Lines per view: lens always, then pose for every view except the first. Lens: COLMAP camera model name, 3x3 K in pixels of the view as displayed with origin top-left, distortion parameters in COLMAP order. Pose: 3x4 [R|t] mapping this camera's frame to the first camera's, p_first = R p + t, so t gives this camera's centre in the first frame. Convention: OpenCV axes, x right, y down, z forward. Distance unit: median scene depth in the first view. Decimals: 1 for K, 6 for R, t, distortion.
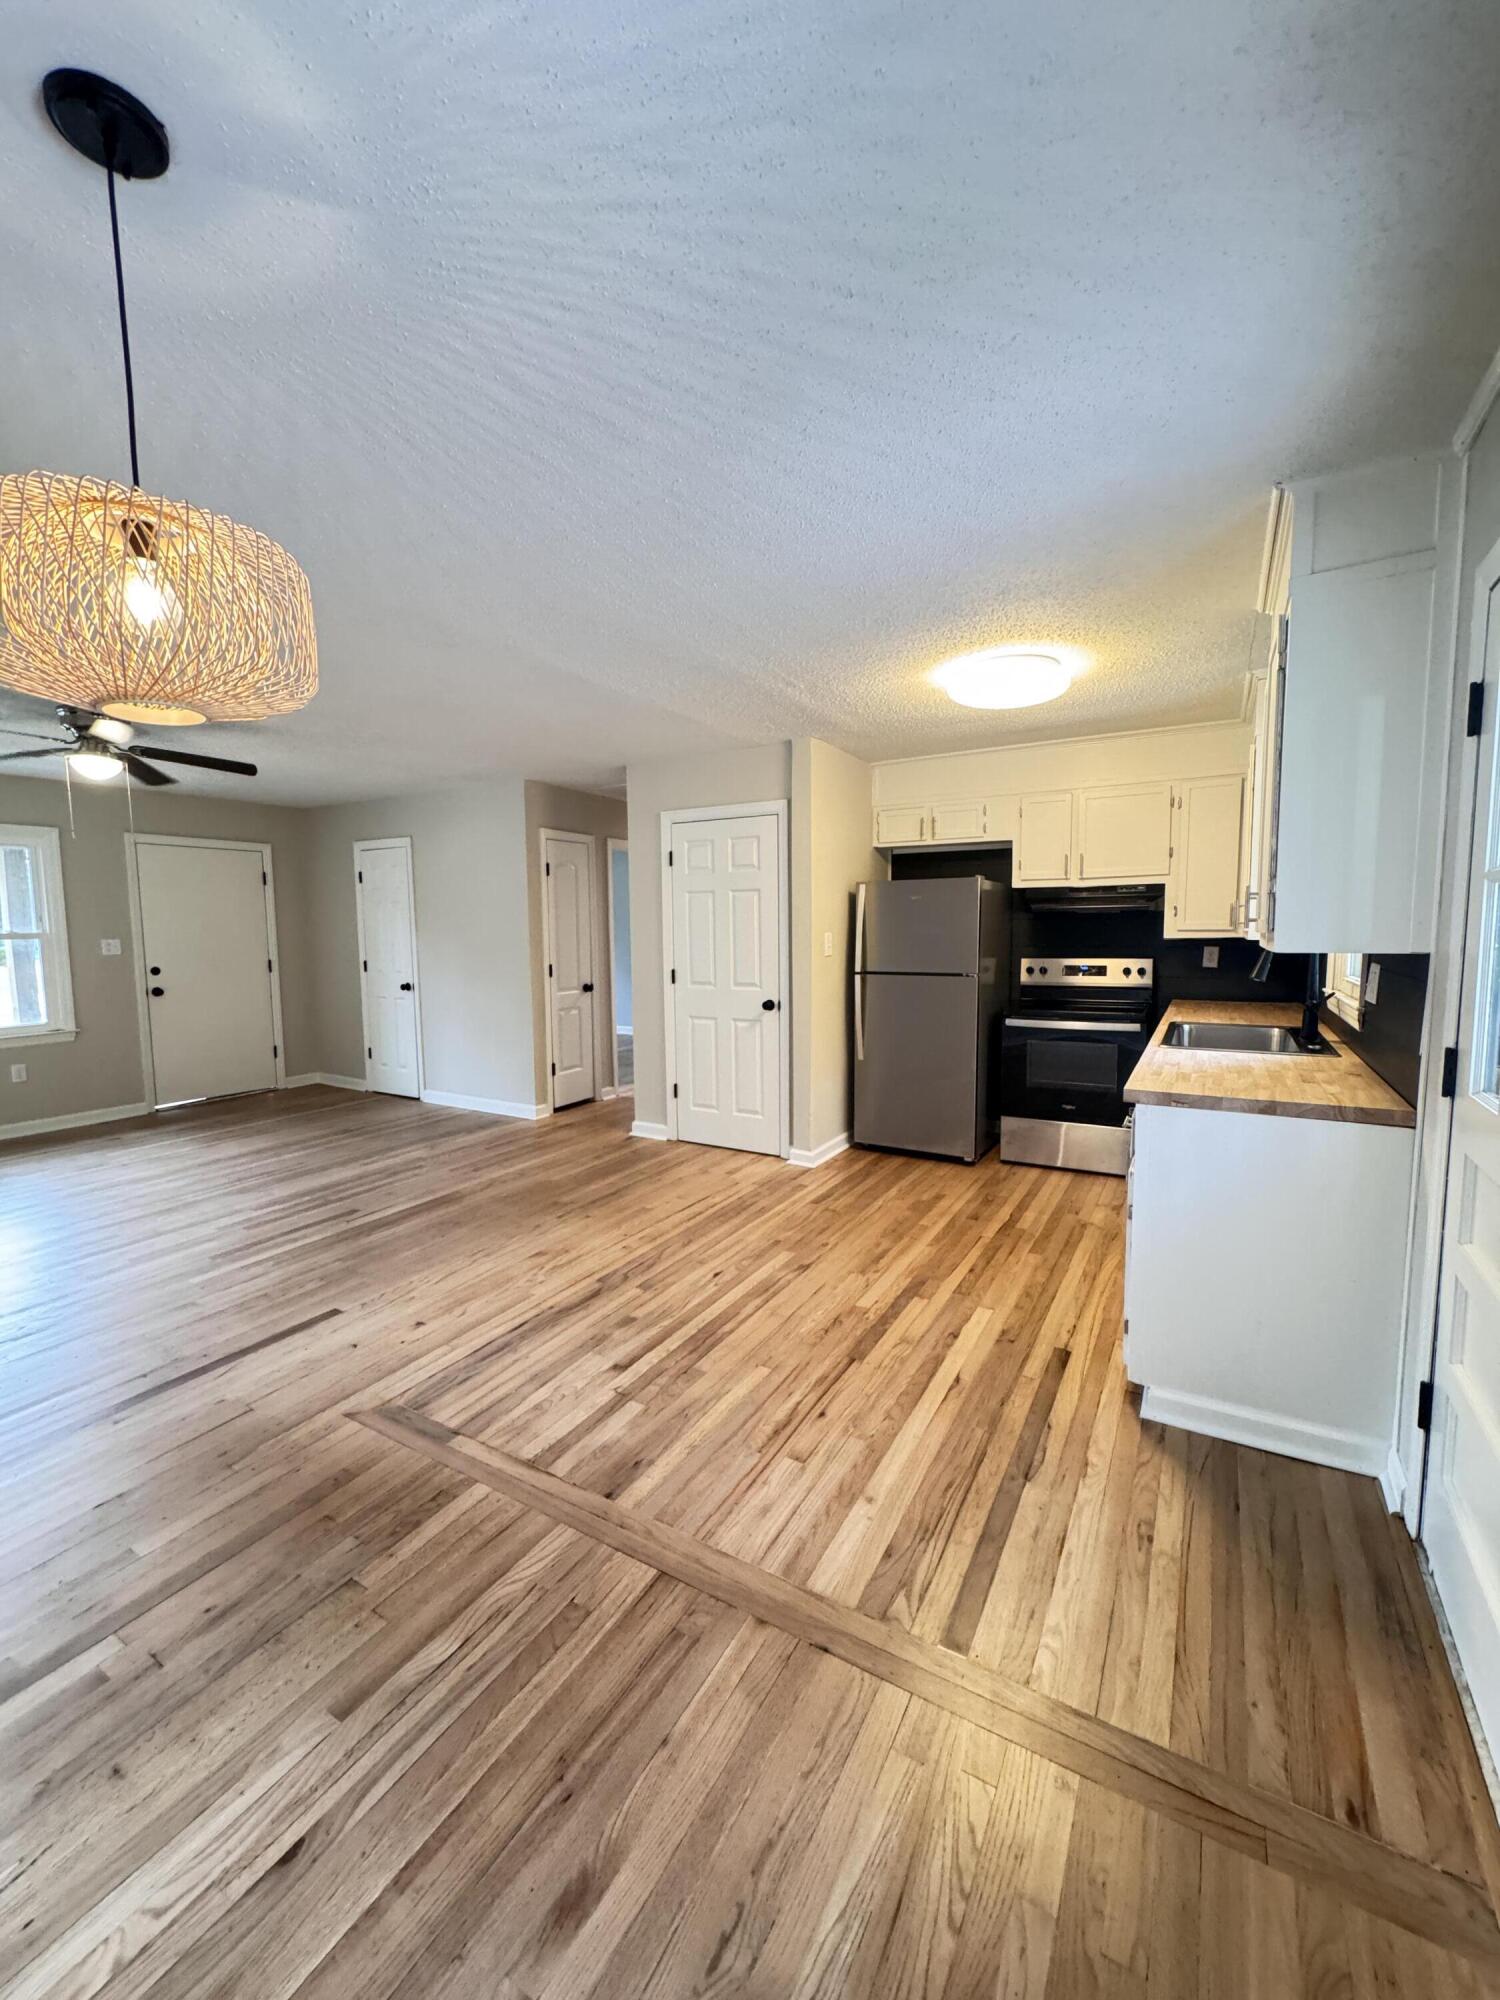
lens RADIAL K [[797.0, 0, 751.6], [0, 797.0, 998.3], [0, 0, 1]] dist [-0.000722, 0.000449]
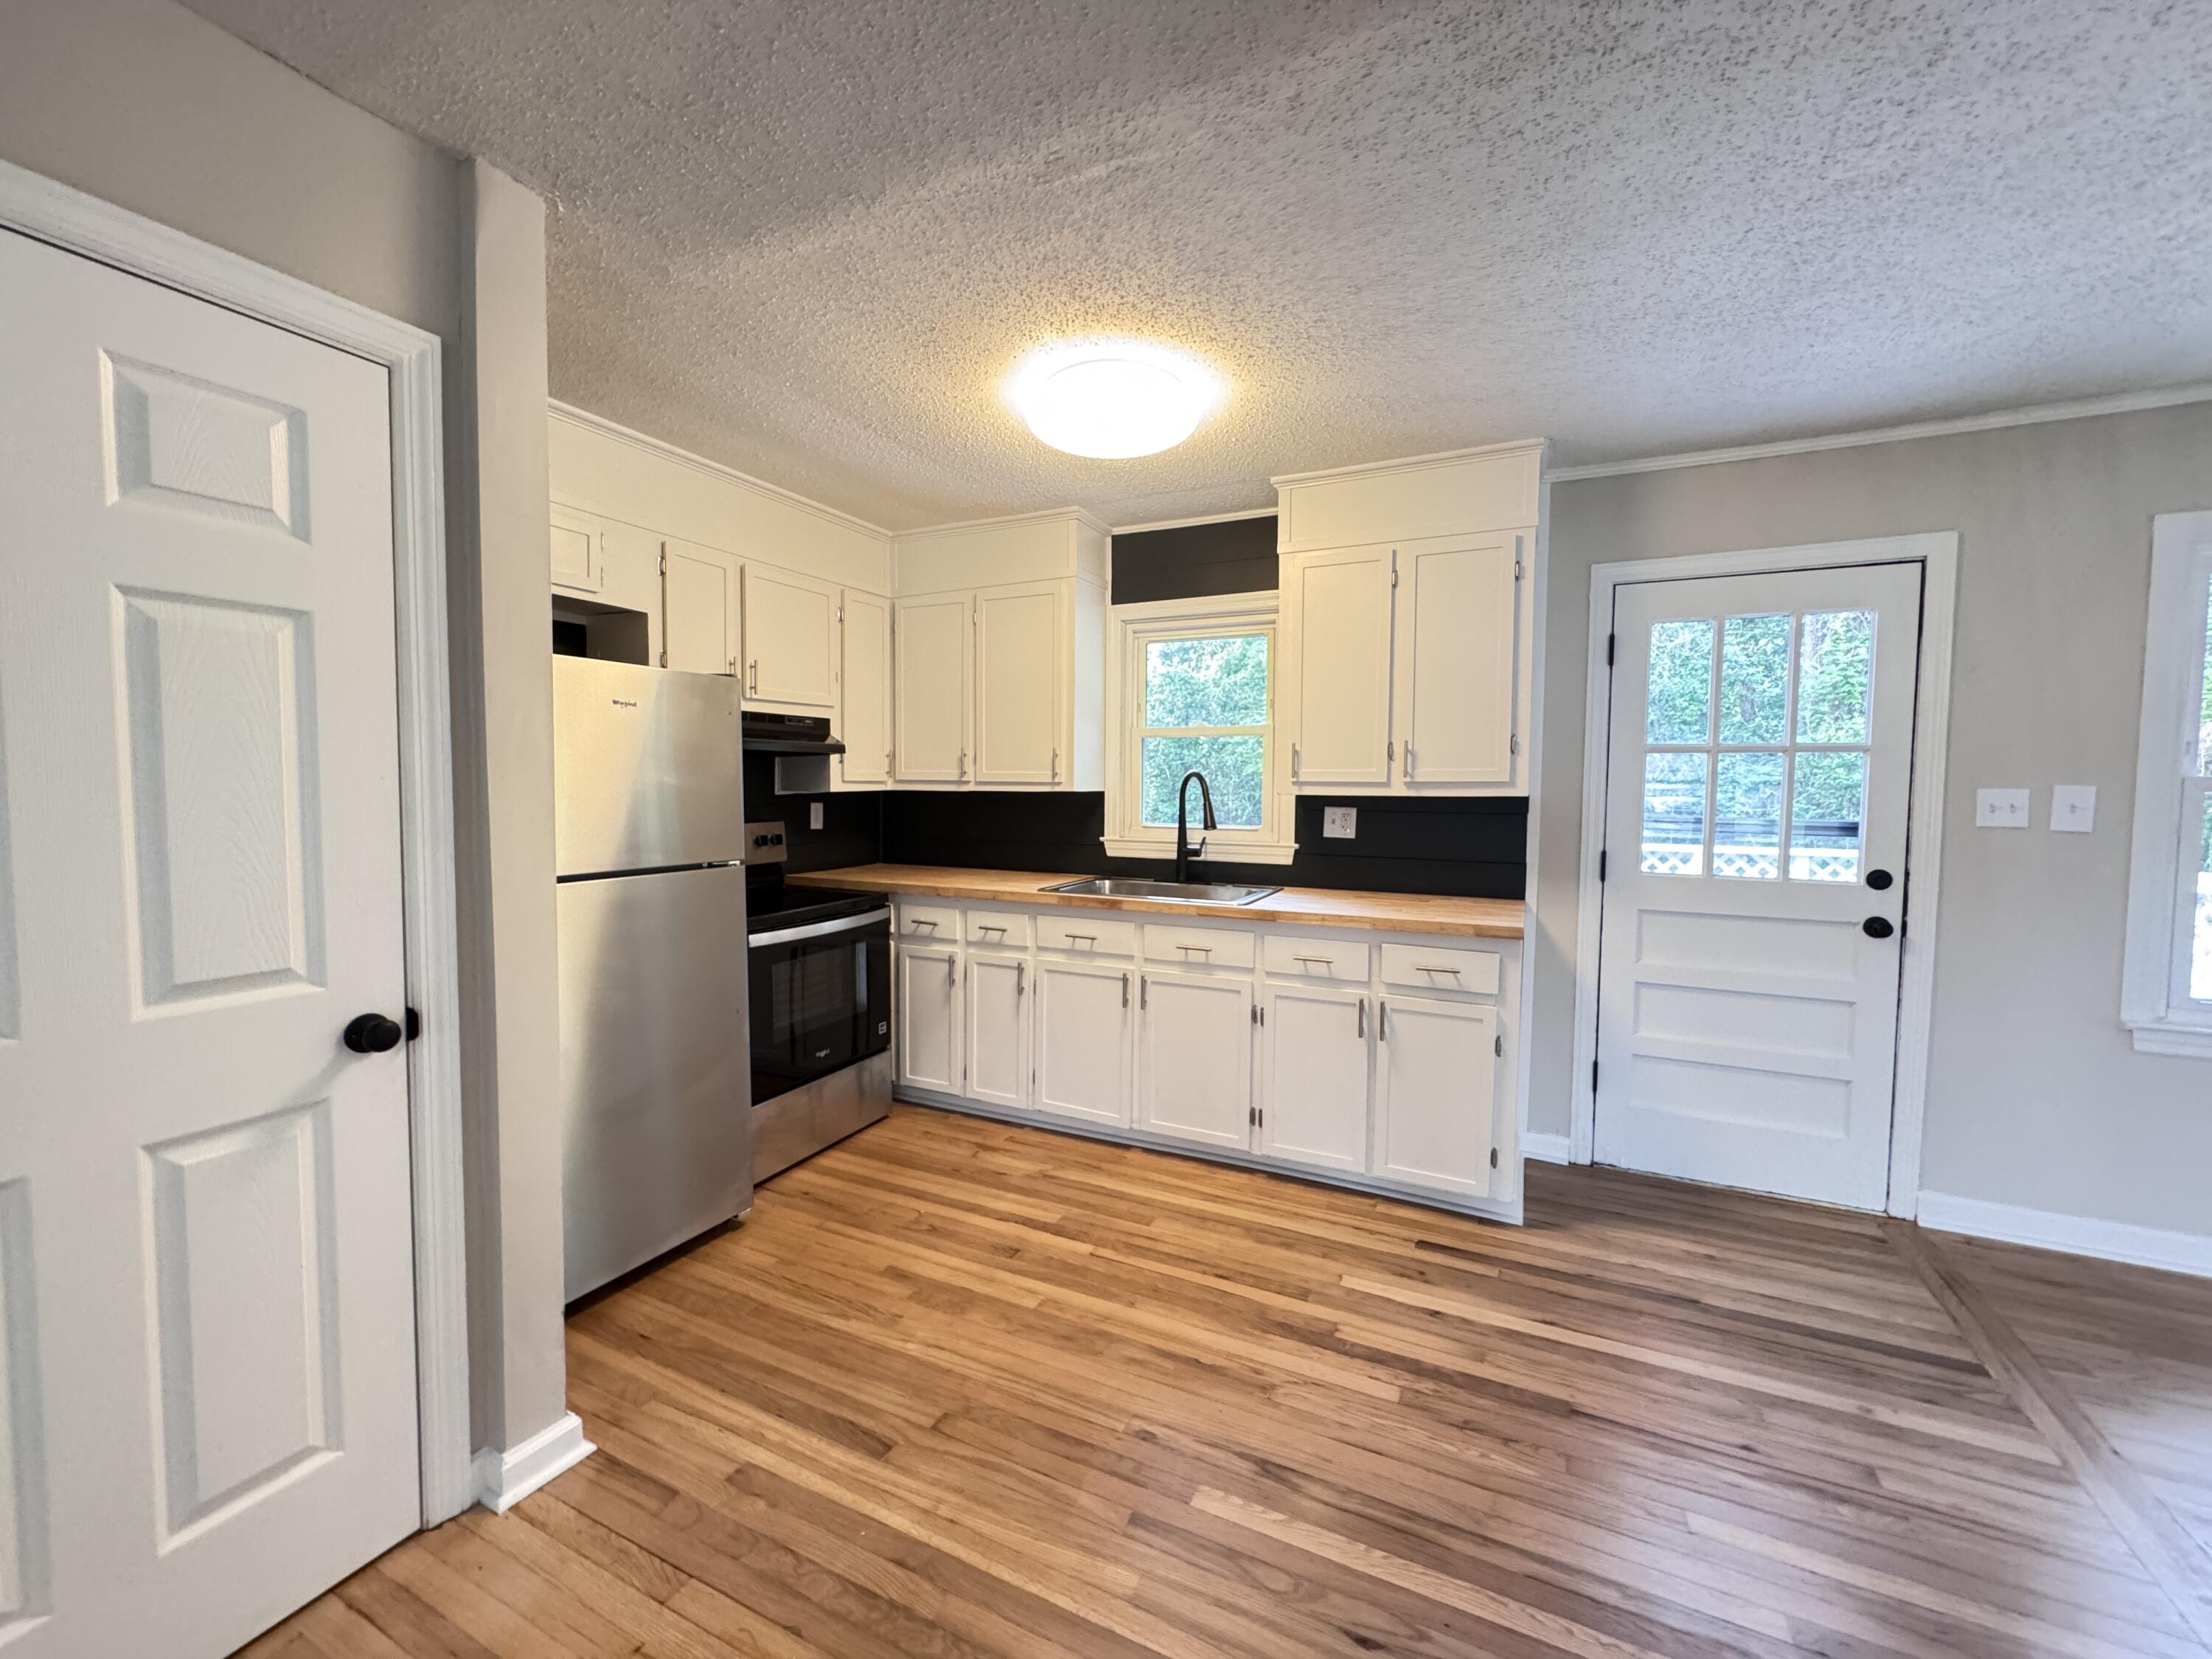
lens RADIAL K [[881.4, 0, 1107.8], [0, 881.4, 825.9], [0, 0, 1]] dist [-0.002221, 0.001036]
pose [[-0.076480, -0.040823, 0.996235, -0.564056], [0.083094, 0.995425, 0.047169, -0.106371], [-0.993603, 0.086389, -0.072738, 1.406047]]
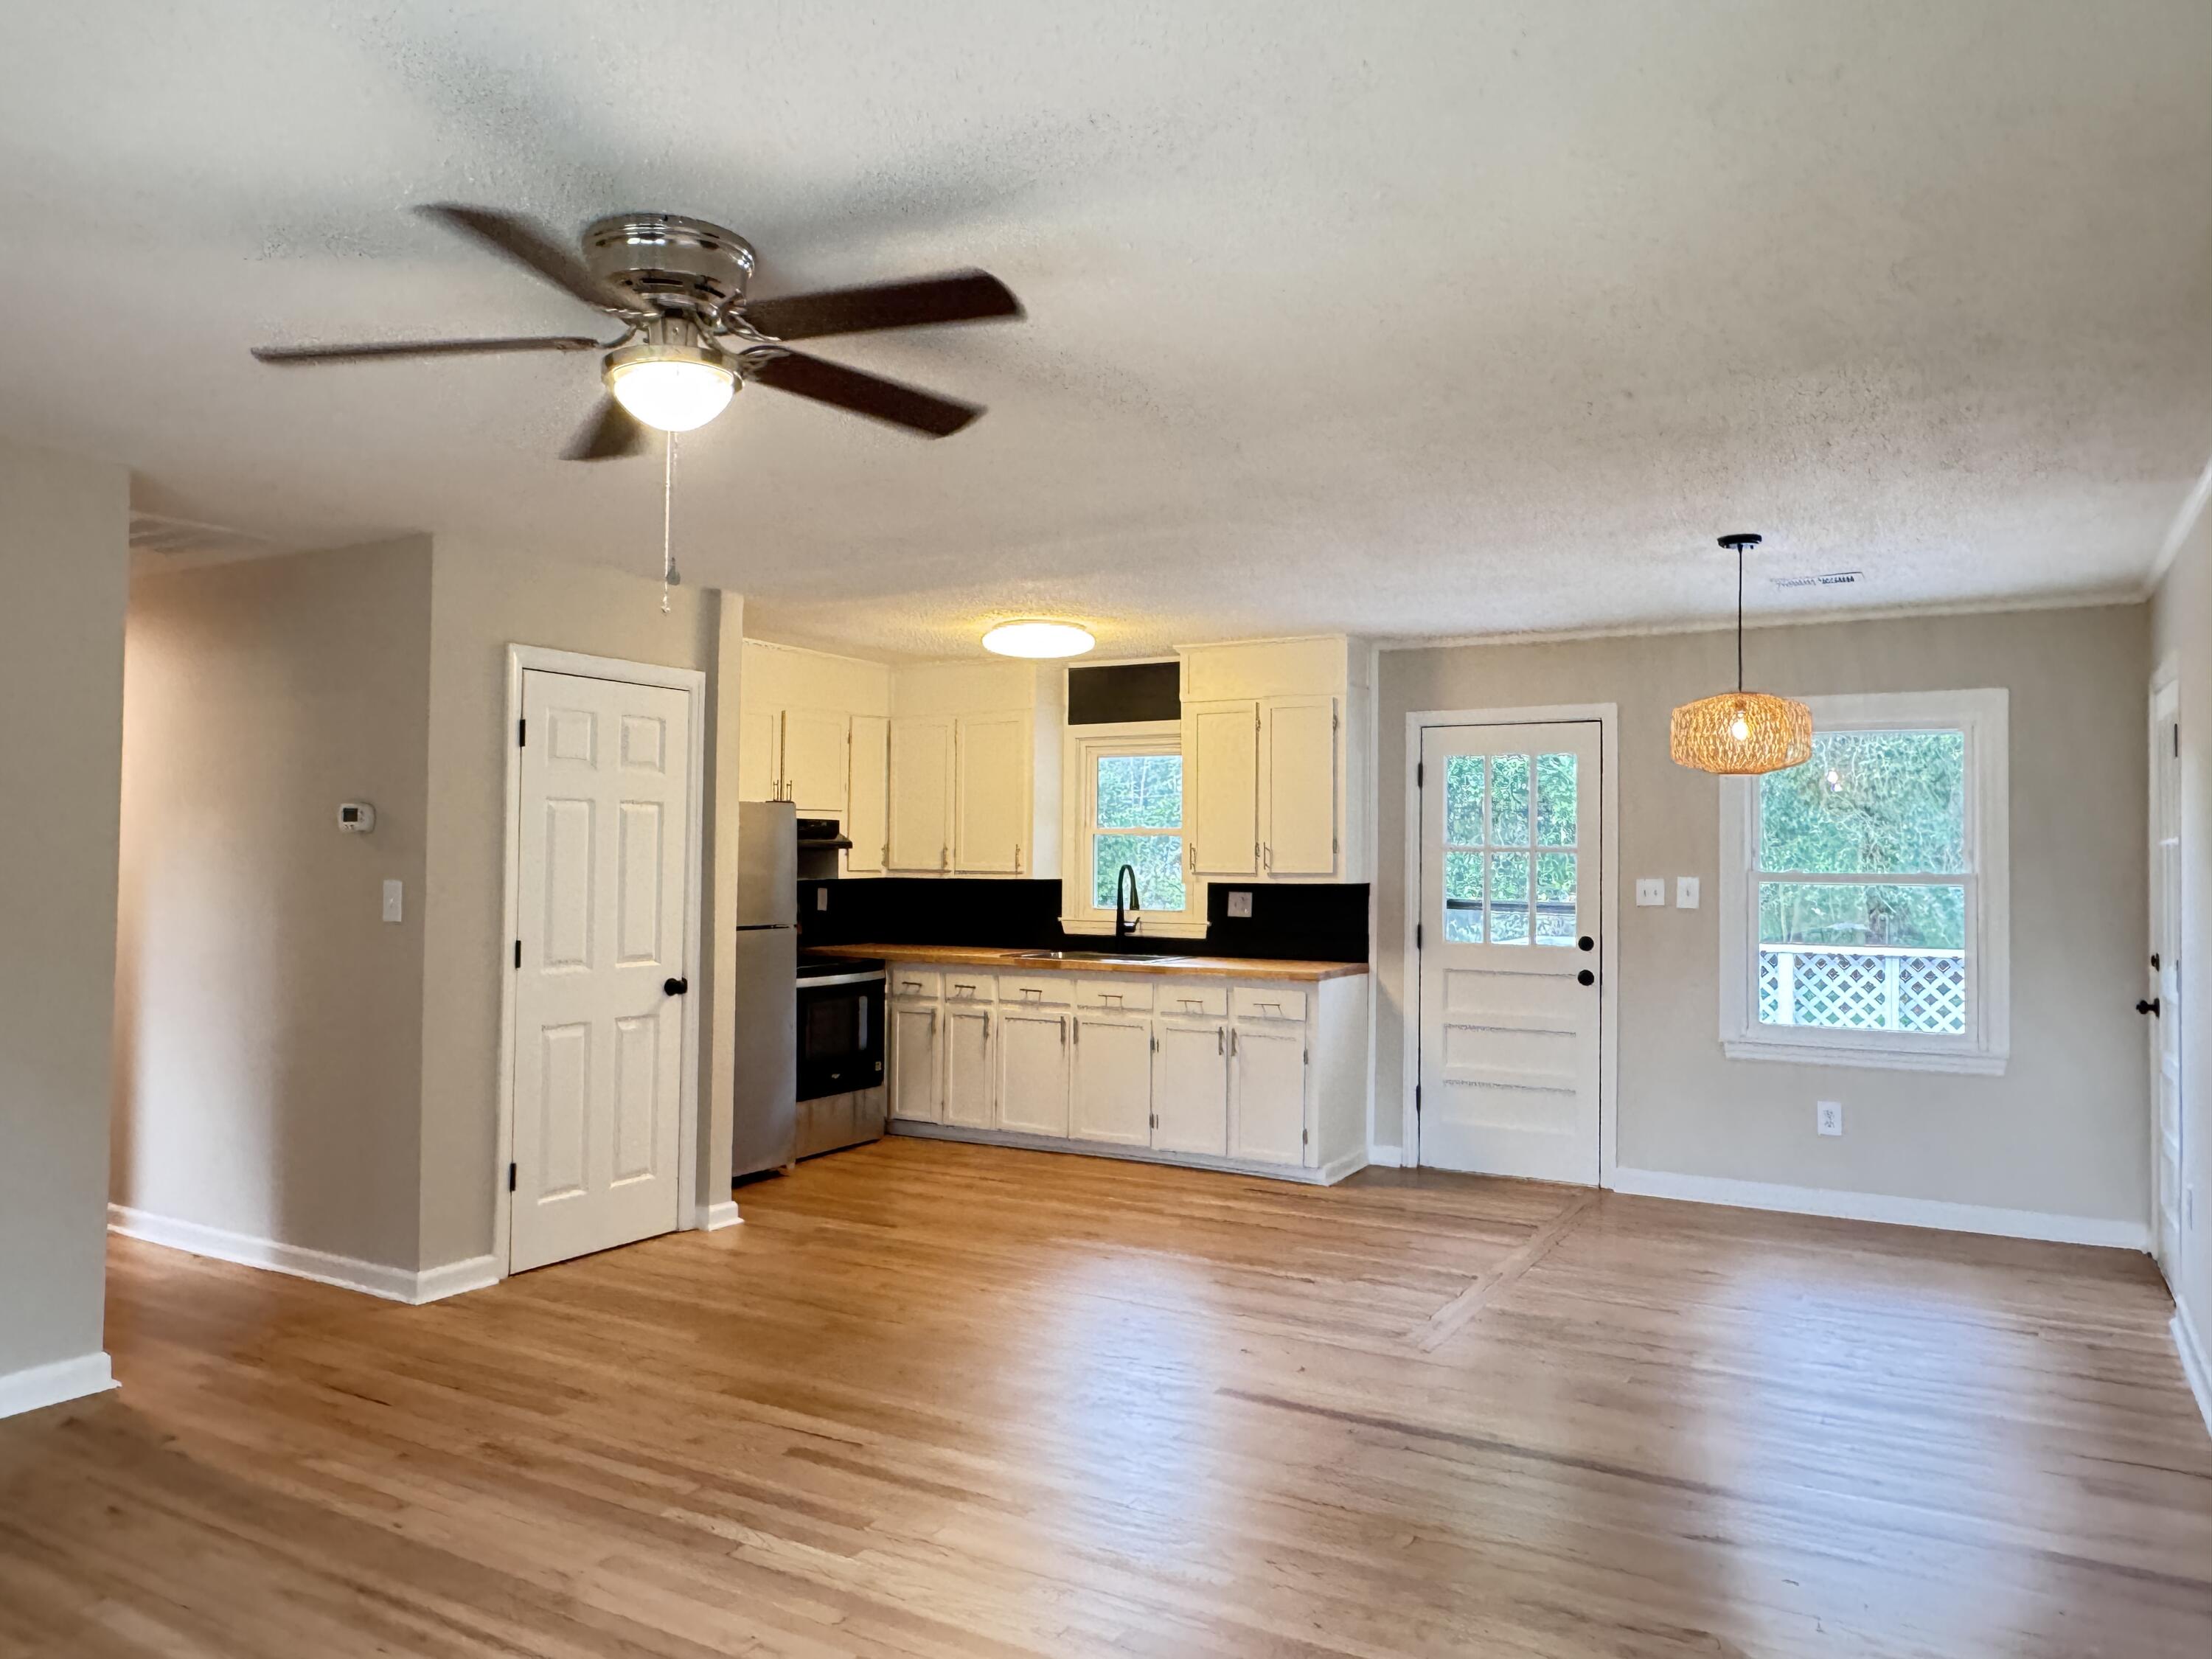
lens RADIAL K [[1547.7, 0, 1090.8], [0, 1547.7, 821.0], [0, 0, 1]] dist [-0.002436, 0.002449]
pose [[0.004192, 0.035276, 0.999369, -2.220625], [0.080501, 0.996122, -0.035499, -0.096013], [-0.996746, 0.080599, 0.001336, 1.224889]]
